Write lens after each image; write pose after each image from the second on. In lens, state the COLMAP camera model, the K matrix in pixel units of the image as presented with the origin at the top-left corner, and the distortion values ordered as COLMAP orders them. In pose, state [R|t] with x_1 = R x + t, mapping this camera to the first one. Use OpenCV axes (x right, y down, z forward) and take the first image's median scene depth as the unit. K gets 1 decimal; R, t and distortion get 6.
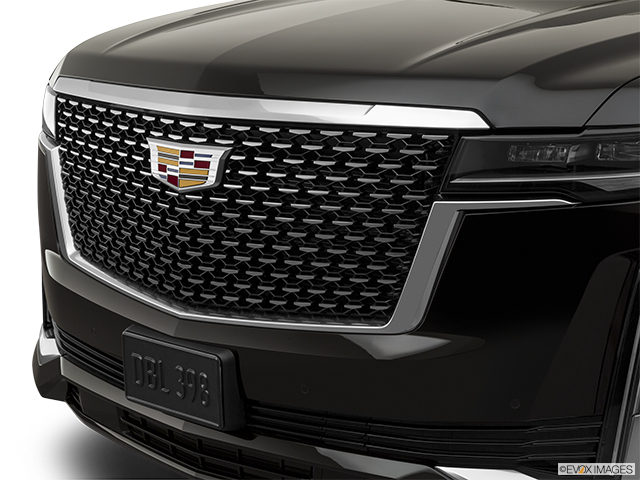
lens RADIAL K [[1376.9, 0, 329.5], [0, 1376.9, 217.7], [0, 0, 1]] dist [0.051304, 0.000000]
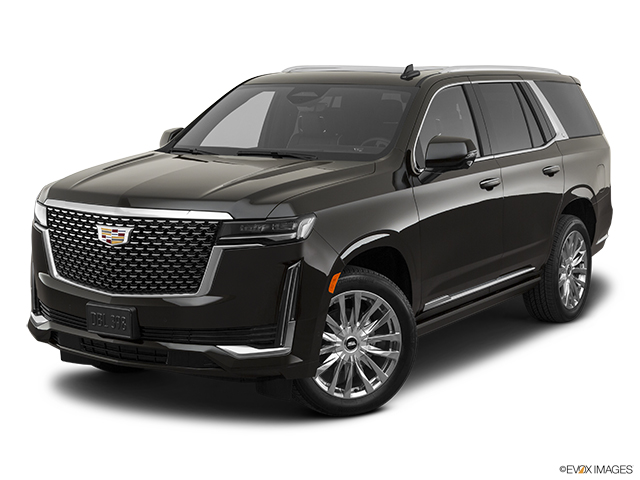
lens RADIAL K [[1216.5, 0, 325.0], [0, 1216.5, 239.9], [0, 0, 1]] dist [-0.029737, 0.000000]
pose [[0.983319, -0.019629, 0.180828, -0.129752], [0.026993, 0.998900, -0.038353, 0.067745], [-0.179876, 0.042594, 0.982767, -1.282846]]
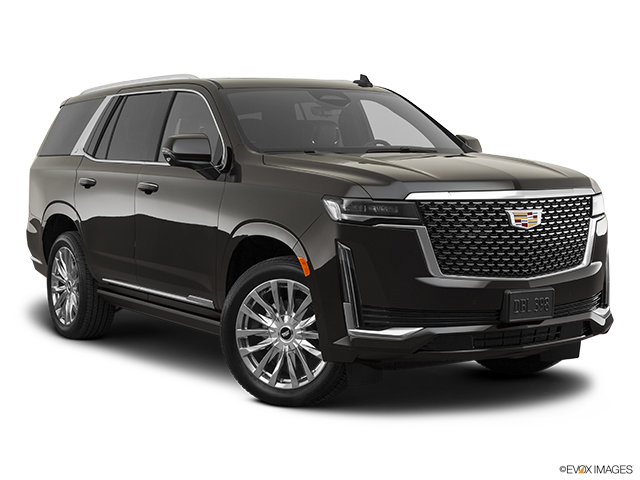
lens RADIAL K [[1216.5, 0, 320.6], [0, 1216.5, 241.0], [0, 0, 1]] dist [-0.029737, 0.000000]
pose [[0.262103, -0.063478, 0.962950, -2.384550], [0.174926, 0.984430, 0.017282, -0.103502], [-0.949054, 0.163915, 0.269126, 0.781812]]
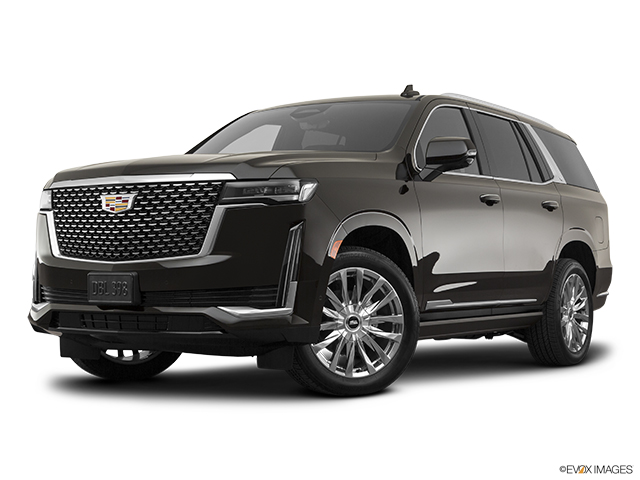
lens RADIAL K [[1195.6, 0, 321.7], [0, 1195.6, 236.3], [0, 0, 1]] dist [-0.013408, 0.000000]
pose [[0.984115, 0.013071, 0.177049, -0.126140], [0.024364, 0.977905, -0.207625, 0.499611], [-0.175851, 0.208640, 0.962053, -1.201773]]
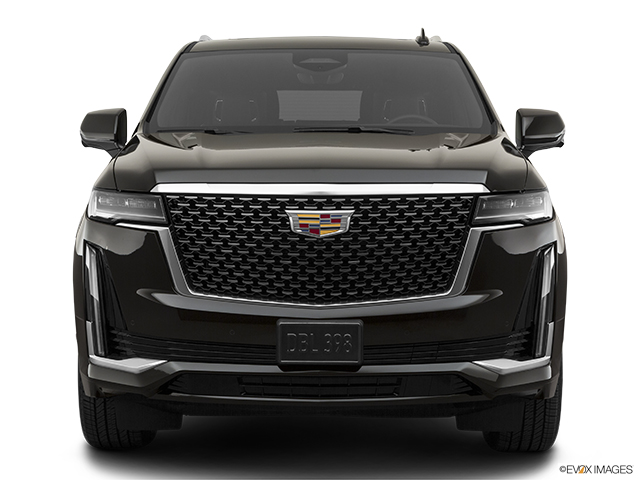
lens RADIAL K [[1562.6, 0, 319.9], [0, 1562.6, 238.0], [0, 0, 1]] dist [0.060111, 0.000000]
pose [[0.736588, -0.034745, 0.675449, -1.526248], [0.115643, 0.990443, -0.075162, 0.139434], [-0.666382, 0.133474, 0.733566, -0.516181]]
